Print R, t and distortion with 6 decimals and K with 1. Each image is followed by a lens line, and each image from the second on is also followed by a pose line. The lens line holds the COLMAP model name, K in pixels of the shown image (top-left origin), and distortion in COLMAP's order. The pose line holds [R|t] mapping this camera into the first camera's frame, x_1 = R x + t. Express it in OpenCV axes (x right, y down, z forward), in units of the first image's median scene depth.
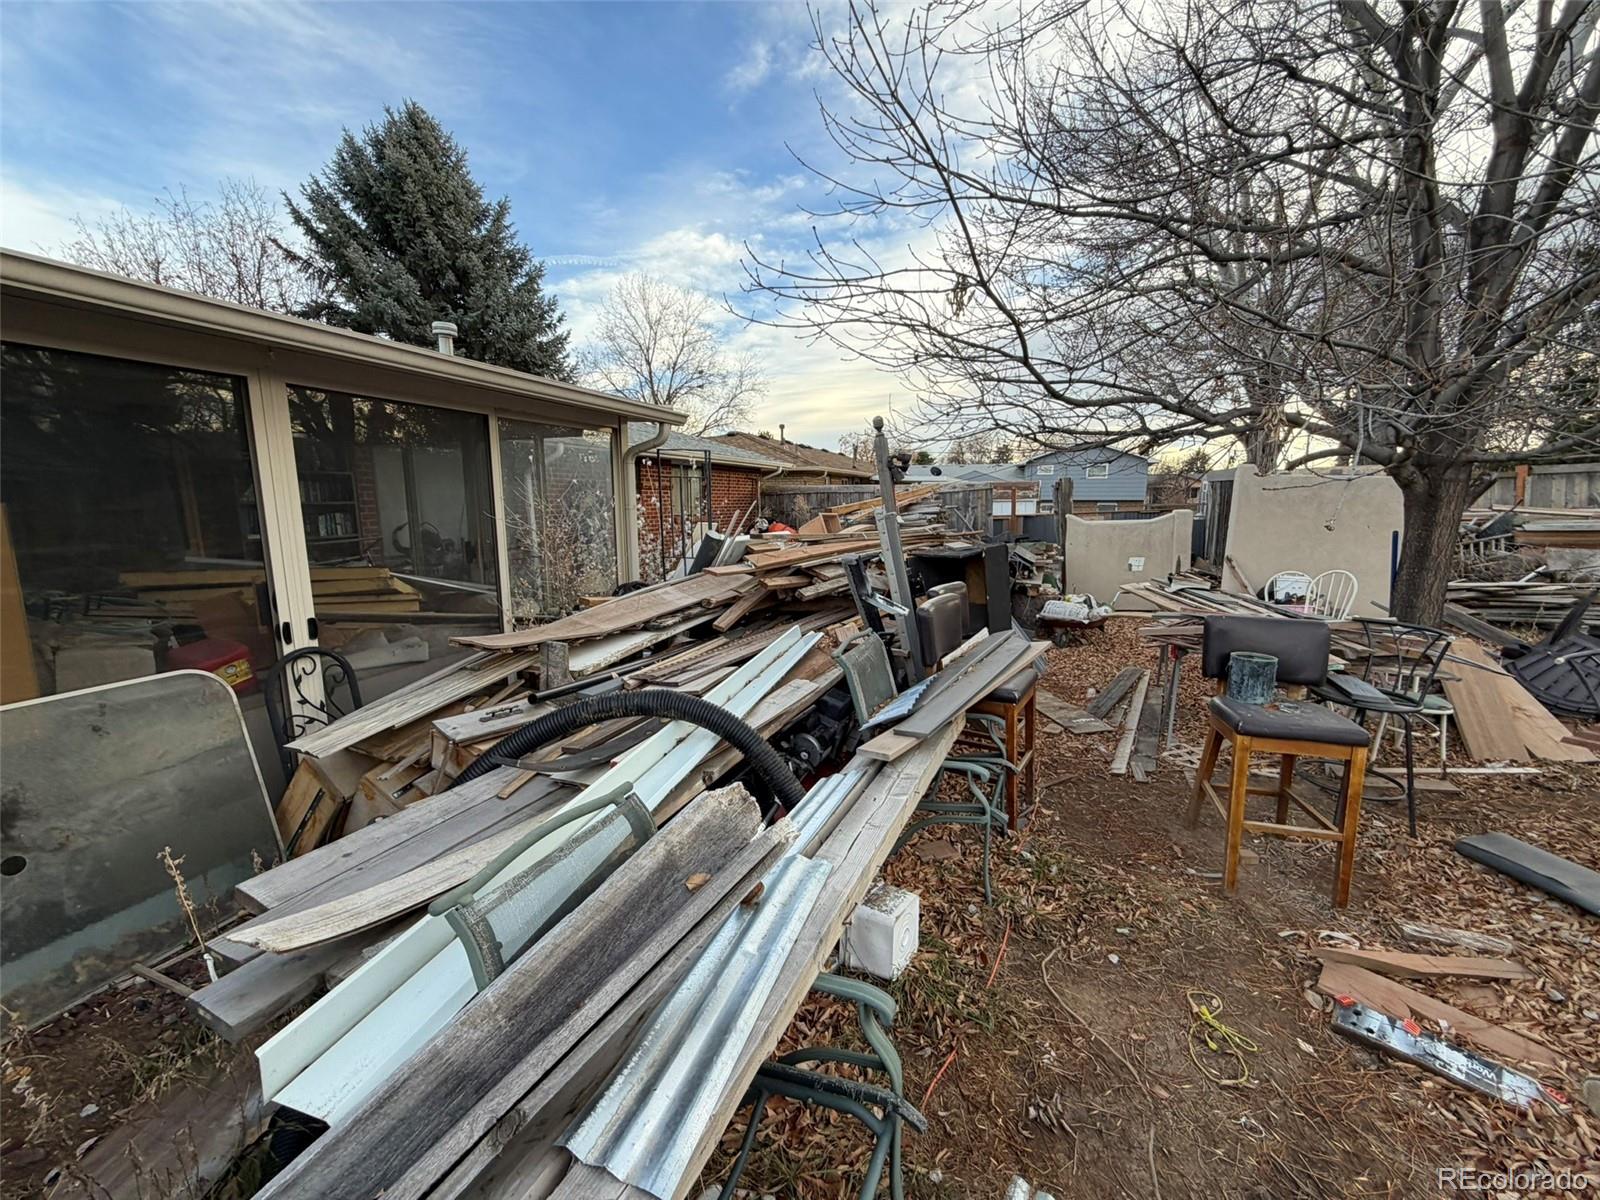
lens RADIAL K [[640.5, 0, 797.0], [0, 640.5, 599.5], [0, 0, 1]] dist [0.000501, -0.000133]
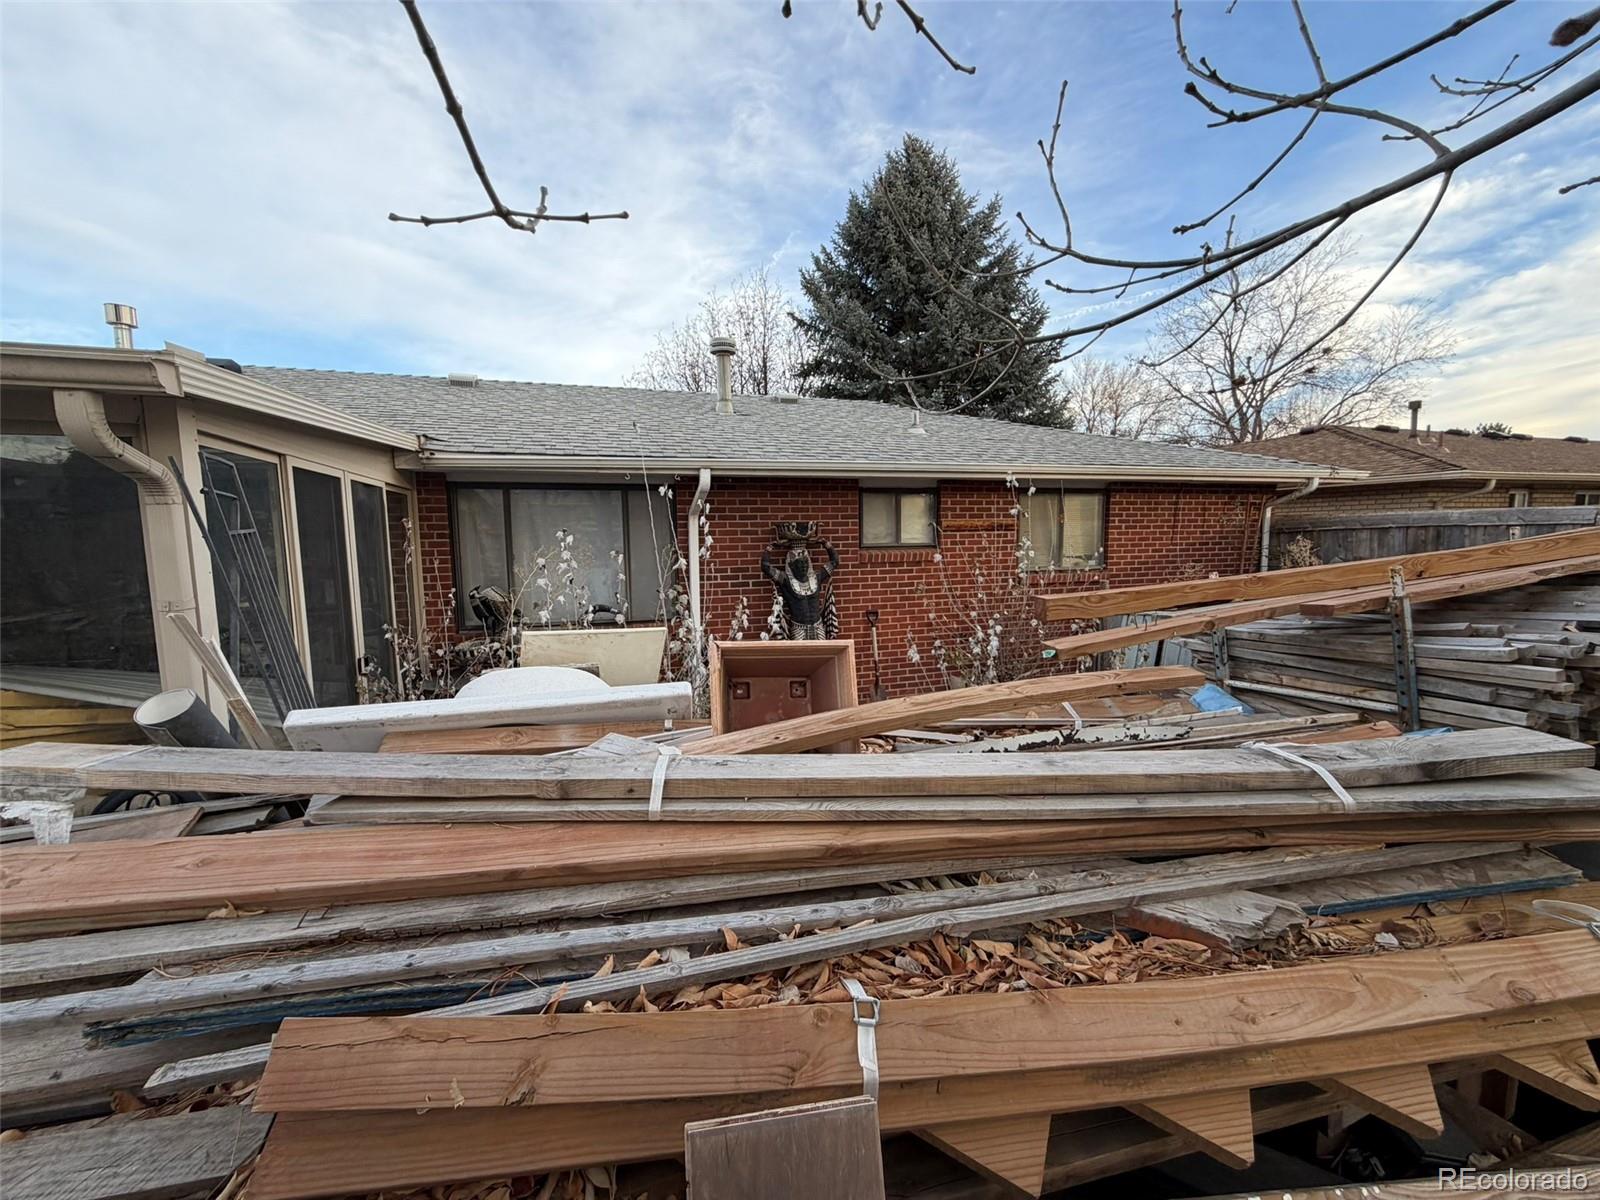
lens RADIAL K [[640.5, 0, 797.0], [0, 640.5, 599.5], [0, 0, 1]] dist [0.000501, -0.000133]
pose [[0.644626, 0.068601, -0.761414, 0.084713], [-0.102624, 0.994716, 0.002737, -0.056065], [0.757578, 0.076375, 0.648261, 0.289441]]
